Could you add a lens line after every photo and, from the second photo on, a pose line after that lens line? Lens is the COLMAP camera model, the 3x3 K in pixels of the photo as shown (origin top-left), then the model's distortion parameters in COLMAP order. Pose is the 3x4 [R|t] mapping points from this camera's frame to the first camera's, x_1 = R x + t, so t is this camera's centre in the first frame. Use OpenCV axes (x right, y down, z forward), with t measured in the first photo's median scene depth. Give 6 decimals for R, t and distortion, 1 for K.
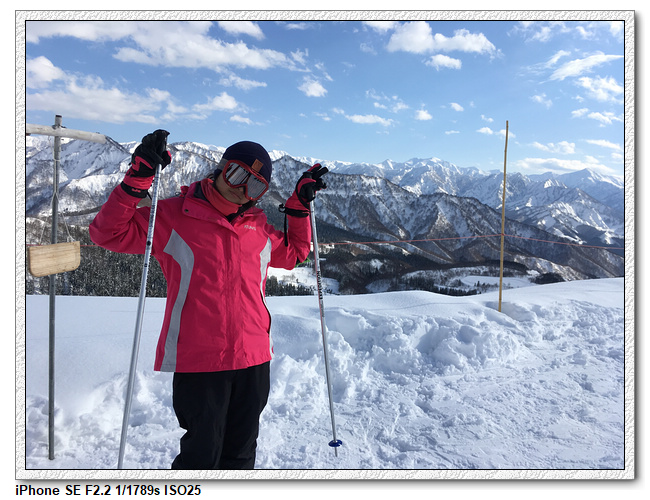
lens RADIAL K [[507.4, 0, 323.4], [0, 507.4, 244.9], [0, 0, 1]] dist [0.061882, -0.084462]
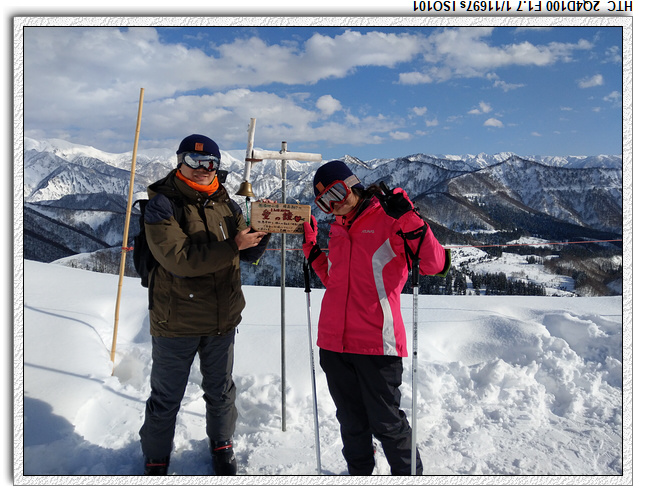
lens RADIAL K [[451.3, 0, 323.5], [0, 451.3, 242.3], [0, 0, 1]] dist [0.035271, -0.034772]
pose [[0.890241, -0.018776, -0.455102, 0.023181], [0.017264, 0.999823, -0.007479, -0.005601], [0.455162, -0.001199, 0.890408, 0.065539]]
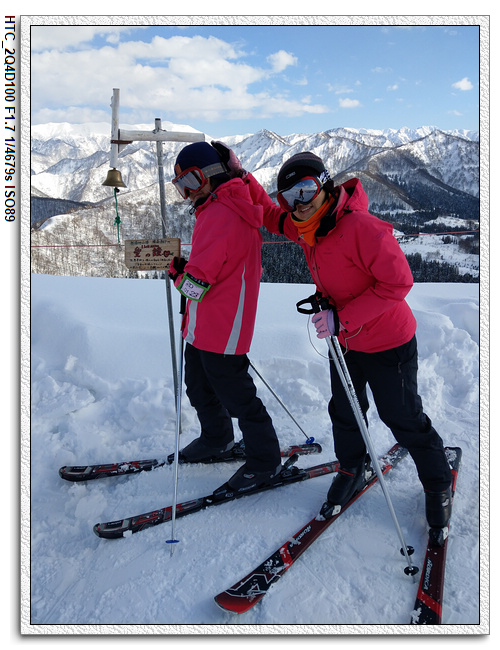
lens RADIAL K [[452.6, 0, 265.1], [0, 452.6, 315.4], [0, 0, 1]] dist [0.035271, -0.034772]
pose [[0.912847, 0.048812, -0.405373, 0.032982], [0.031502, 0.981449, 0.189117, -0.021327], [0.407084, -0.185405, 0.894375, 0.126095]]
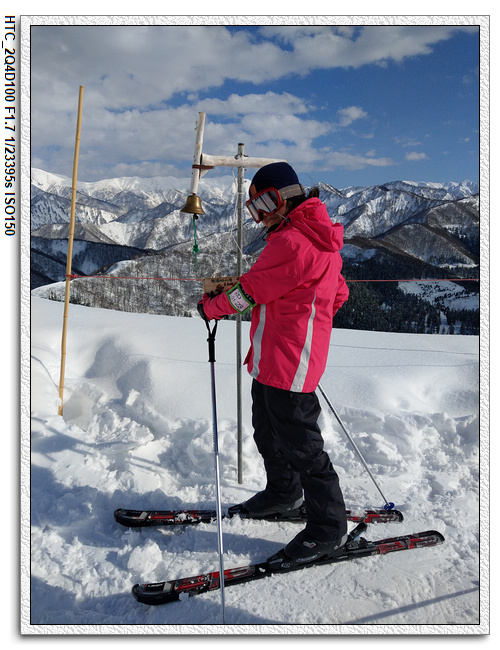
lens RADIAL K [[452.6, 0, 251.3], [0, 452.6, 322.3], [0, 0, 1]] dist [0.035271, -0.034772]
pose [[0.844903, 0.050029, -0.532575, -0.015272], [0.002399, 0.995252, 0.097300, -0.003695], [0.534914, -0.083487, 0.840772, 0.152064]]
